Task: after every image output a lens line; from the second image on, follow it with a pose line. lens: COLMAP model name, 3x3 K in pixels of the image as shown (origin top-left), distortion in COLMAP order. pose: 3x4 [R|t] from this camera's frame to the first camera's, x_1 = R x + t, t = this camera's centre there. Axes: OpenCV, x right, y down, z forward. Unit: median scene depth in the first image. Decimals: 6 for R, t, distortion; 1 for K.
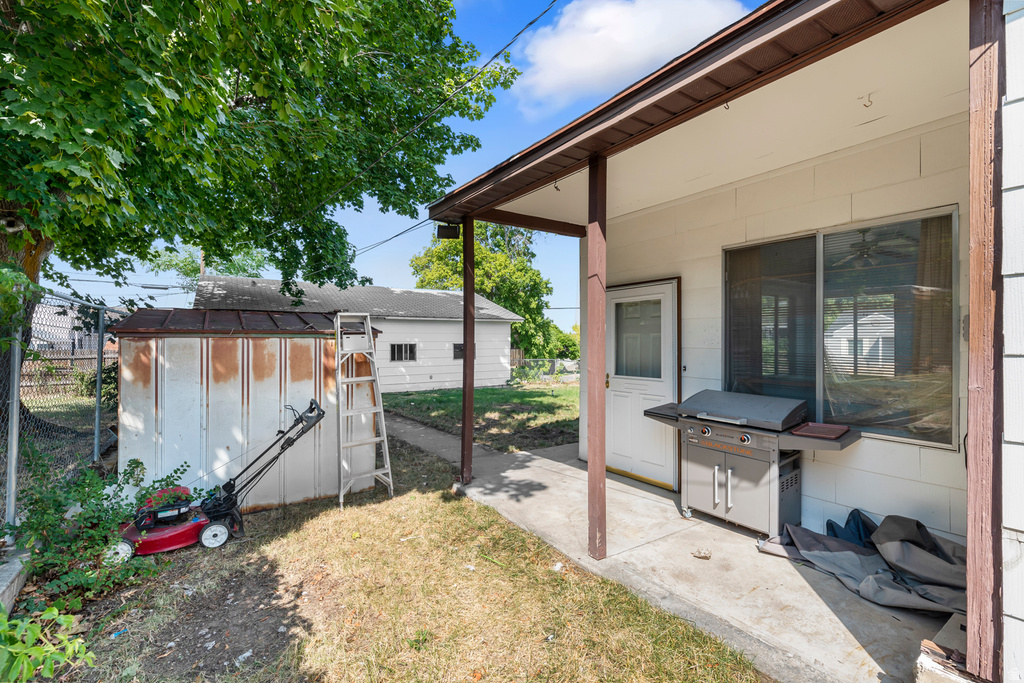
lens RADIAL K [[448.9, 0, 512.0], [0, 448.9, 341.5], [0, 0, 1]] dist [0.000208, 0.000487]
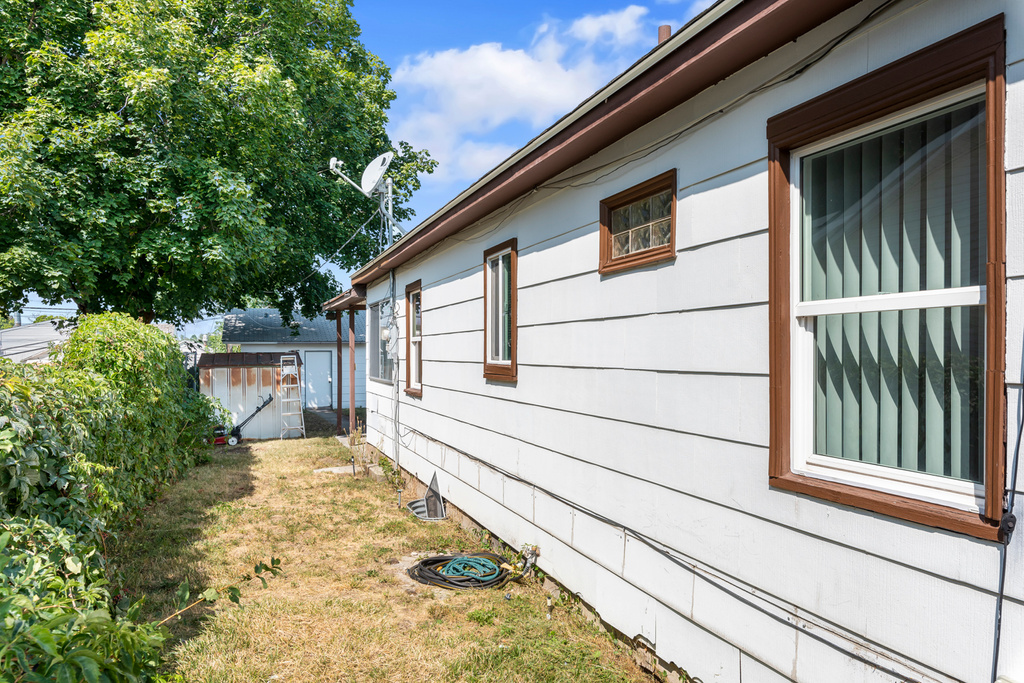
lens RADIAL K [[682.5, 0, 513.7], [0, 682.5, 347.1], [0, 0, 1]] dist [-0.004981, -0.004508]
pose [[0.979337, -0.012386, -0.201855, 1.411235], [0.009900, 0.999862, -0.013319, -0.050954], [0.201992, 0.011046, 0.979325, -2.068306]]
